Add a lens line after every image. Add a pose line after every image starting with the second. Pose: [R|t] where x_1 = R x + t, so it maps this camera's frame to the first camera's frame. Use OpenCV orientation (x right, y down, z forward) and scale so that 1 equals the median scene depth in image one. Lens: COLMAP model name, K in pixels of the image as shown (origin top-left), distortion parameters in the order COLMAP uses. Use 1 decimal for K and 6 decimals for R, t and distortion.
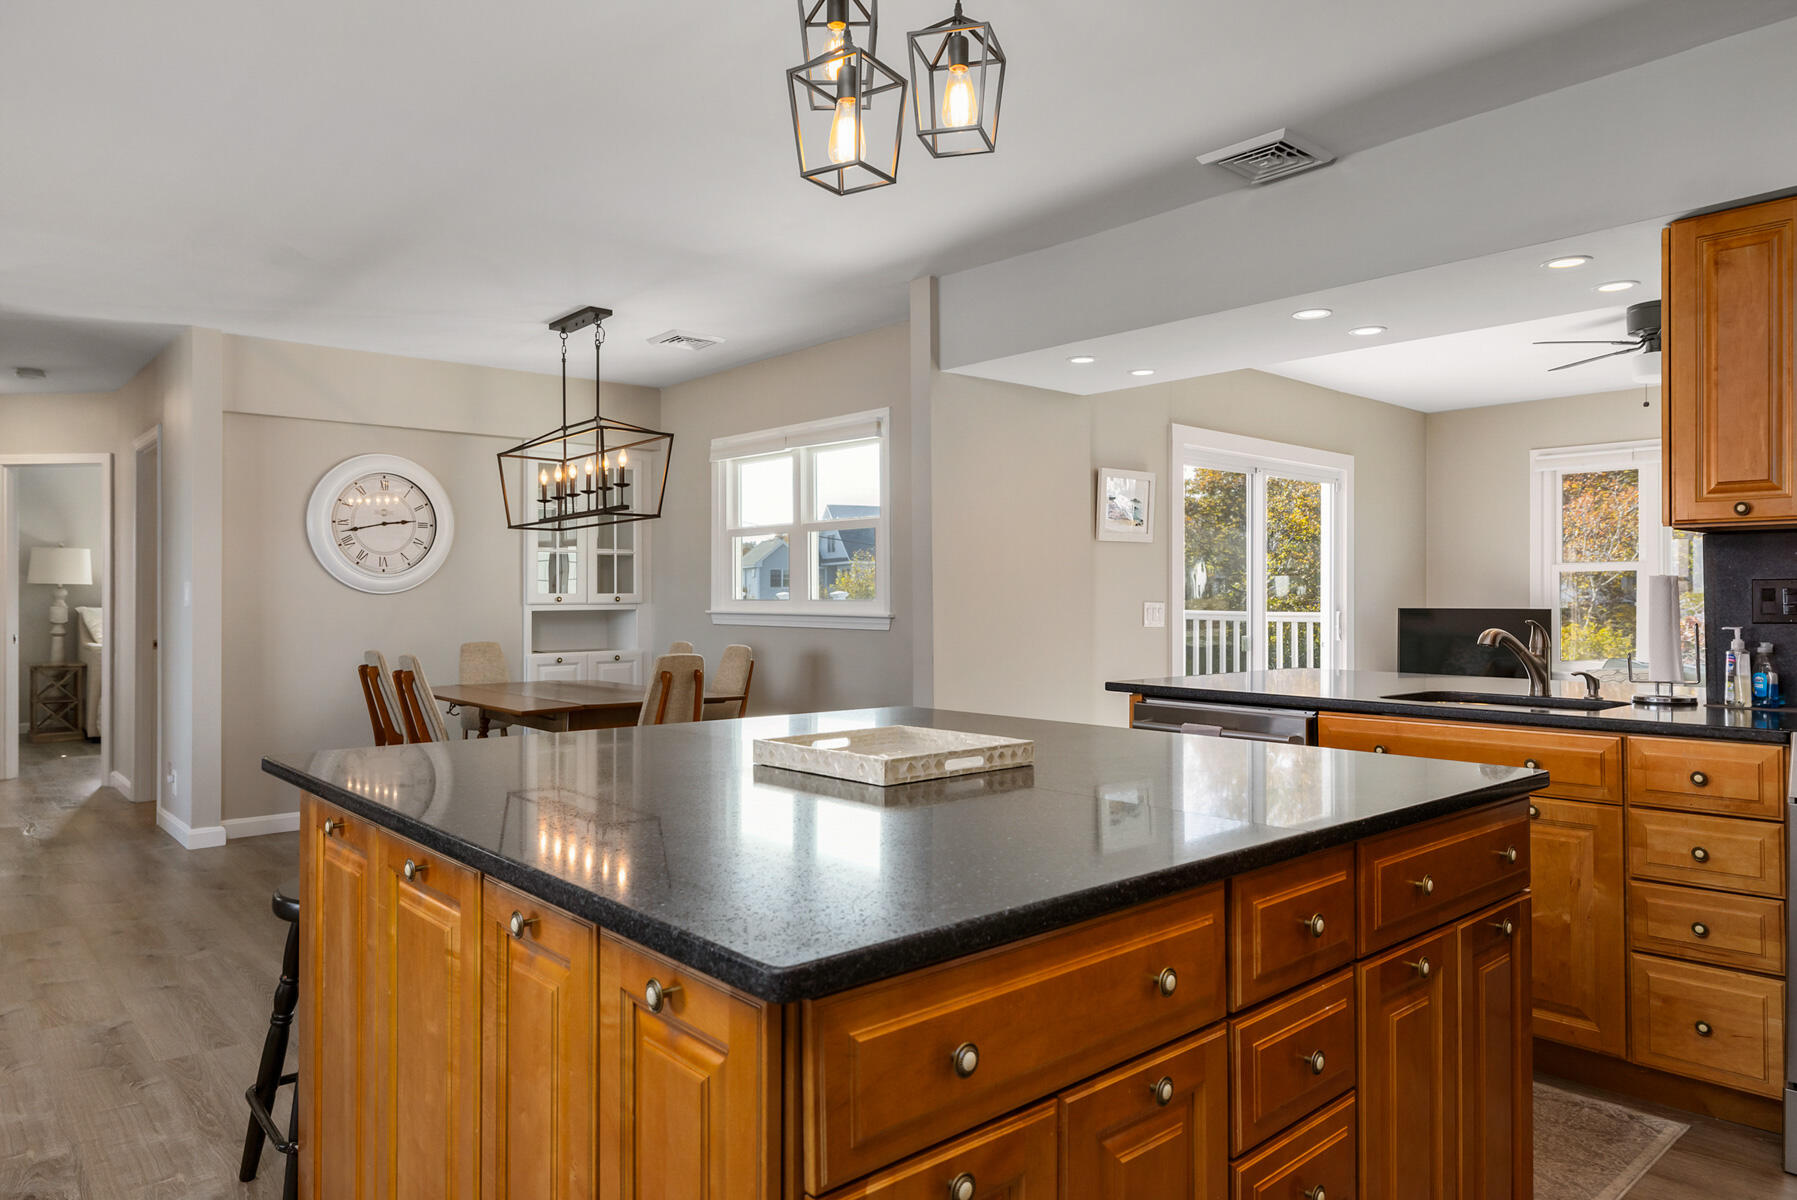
lens RADIAL K [[1089.9, 0, 905.1], [0, 1089.9, 600.5], [0, 0, 1]] dist [-0.008511, -0.003309]
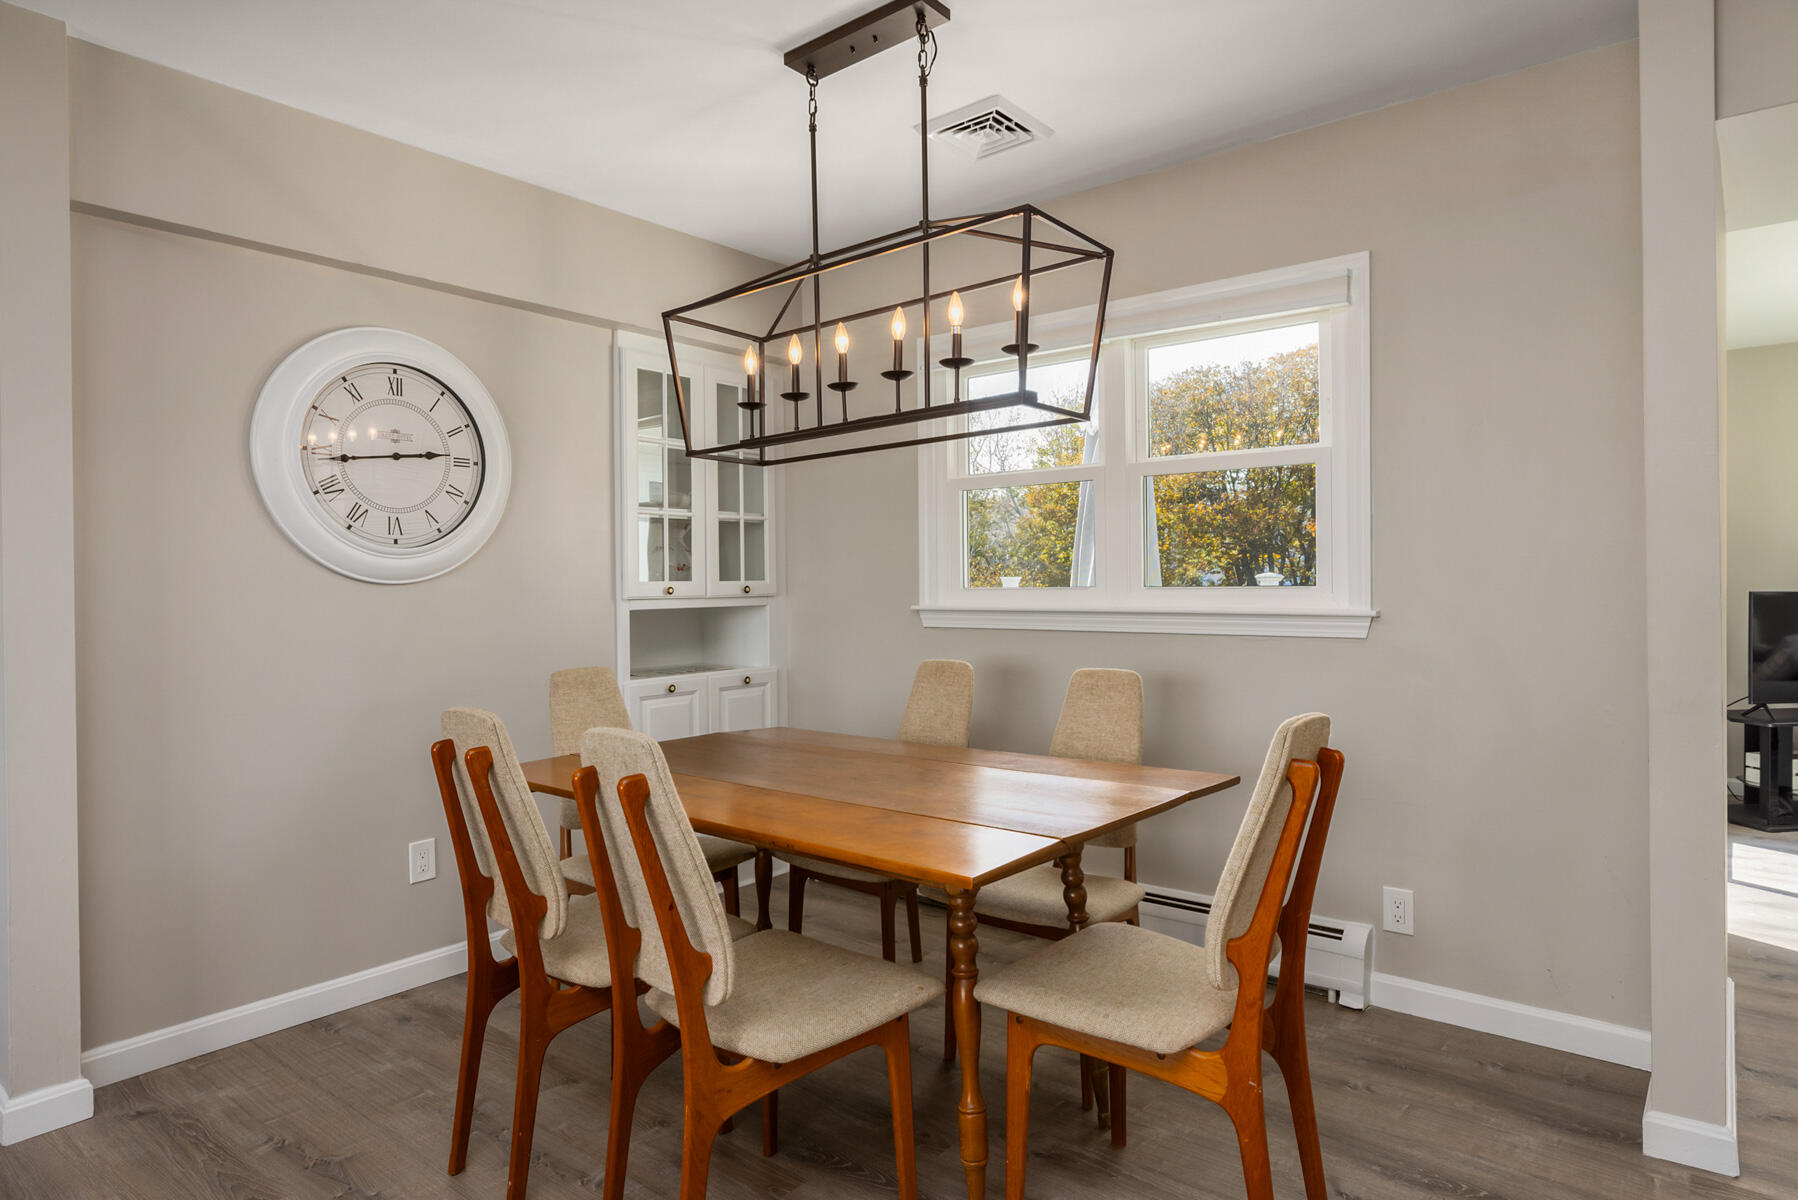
lens RADIAL K [[997.5, 0, 891.2], [0, 997.5, 599.7], [0, 0, 1]] dist [-0.015210, 0.002945]
pose [[0.988050, -0.010629, 0.153768, -0.303363], [0.009015, 0.999897, 0.011191, -0.001278], [-0.153871, -0.009671, 0.988044, 0.453697]]
